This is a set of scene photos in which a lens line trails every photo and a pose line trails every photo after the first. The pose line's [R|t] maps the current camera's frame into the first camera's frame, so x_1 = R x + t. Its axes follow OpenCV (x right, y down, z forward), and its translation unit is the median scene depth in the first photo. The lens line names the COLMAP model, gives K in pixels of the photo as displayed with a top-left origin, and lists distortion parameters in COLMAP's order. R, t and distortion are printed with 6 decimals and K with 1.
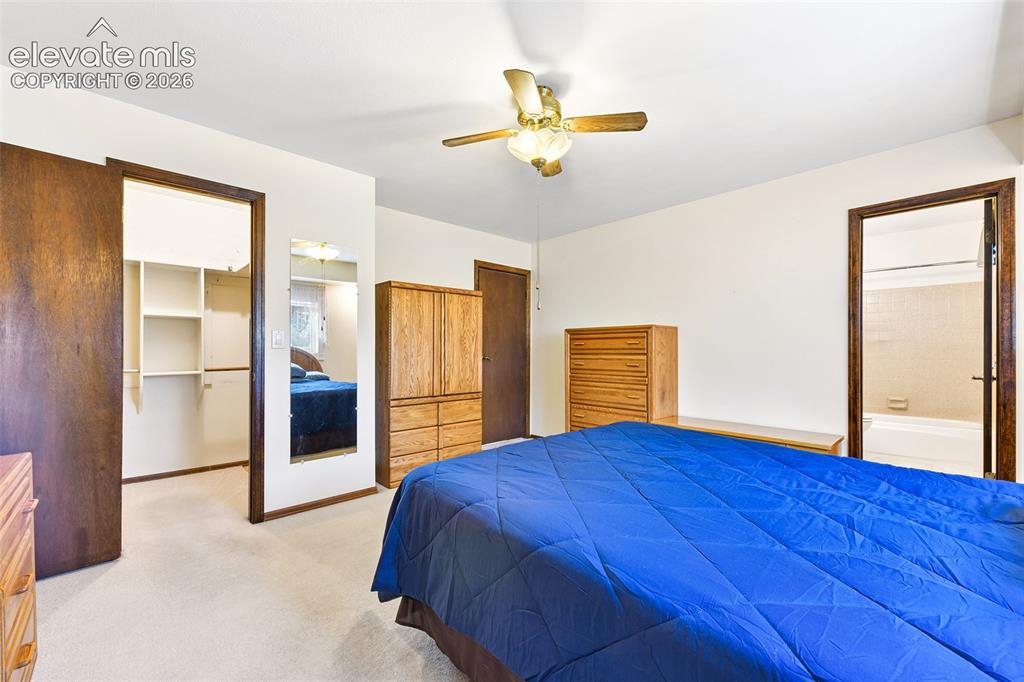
lens RADIAL K [[409.2, 0, 511.4], [0, 409.2, 349.1], [0, 0, 1]] dist [0.003299, -0.001445]
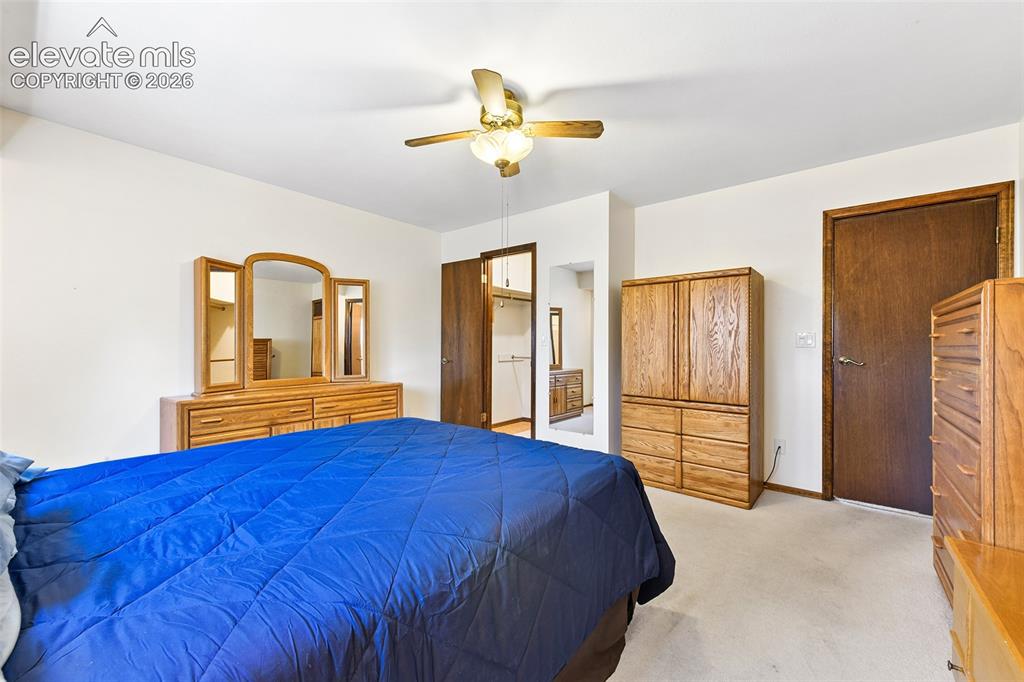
lens RADIAL K [[409.2, 0, 505.8], [0, 409.2, 343.6], [0, 0, 1]] dist [0.003299, -0.001445]
pose [[0.120890, -0.005827, -0.992649, 0.644694], [-0.003231, 0.999975, -0.006264, 0.000698], [0.992661, 0.003965, 0.120868, 0.527650]]
